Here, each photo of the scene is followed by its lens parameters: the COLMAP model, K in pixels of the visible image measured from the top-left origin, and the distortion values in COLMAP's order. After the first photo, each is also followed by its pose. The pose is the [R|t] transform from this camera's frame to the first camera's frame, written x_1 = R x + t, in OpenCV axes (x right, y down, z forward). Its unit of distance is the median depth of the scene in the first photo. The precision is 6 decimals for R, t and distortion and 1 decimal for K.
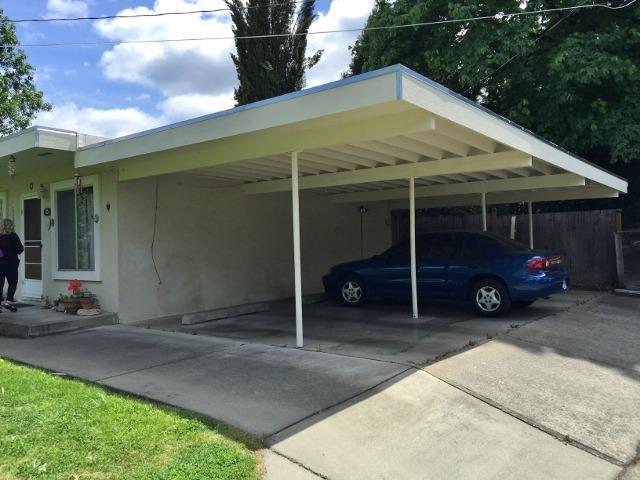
lens RADIAL K [[536.6, 0, 318.5], [0, 536.6, 229.1], [0, 0, 1]] dist [0.065333, -0.113589]
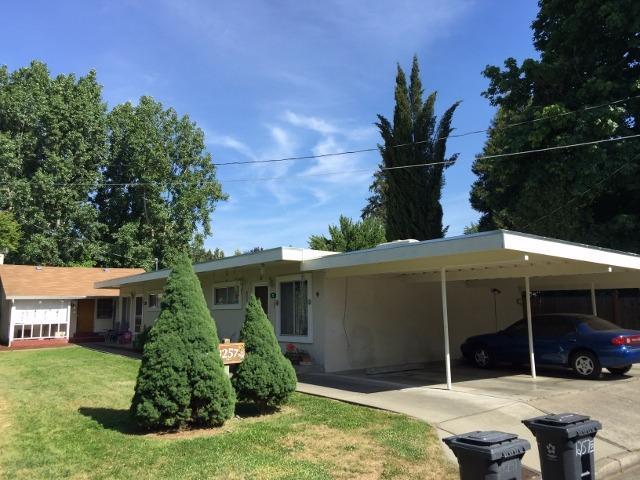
lens RADIAL K [[536.6, 0, 318.5], [0, 536.6, 229.1], [0, 0, 1]] dist [0.065333, -0.113589]
pose [[0.968654, -0.018949, -0.247690, -0.002644], [-0.012811, 0.991949, -0.125990, -0.031250], [0.248083, 0.125214, 0.960612, -0.476181]]
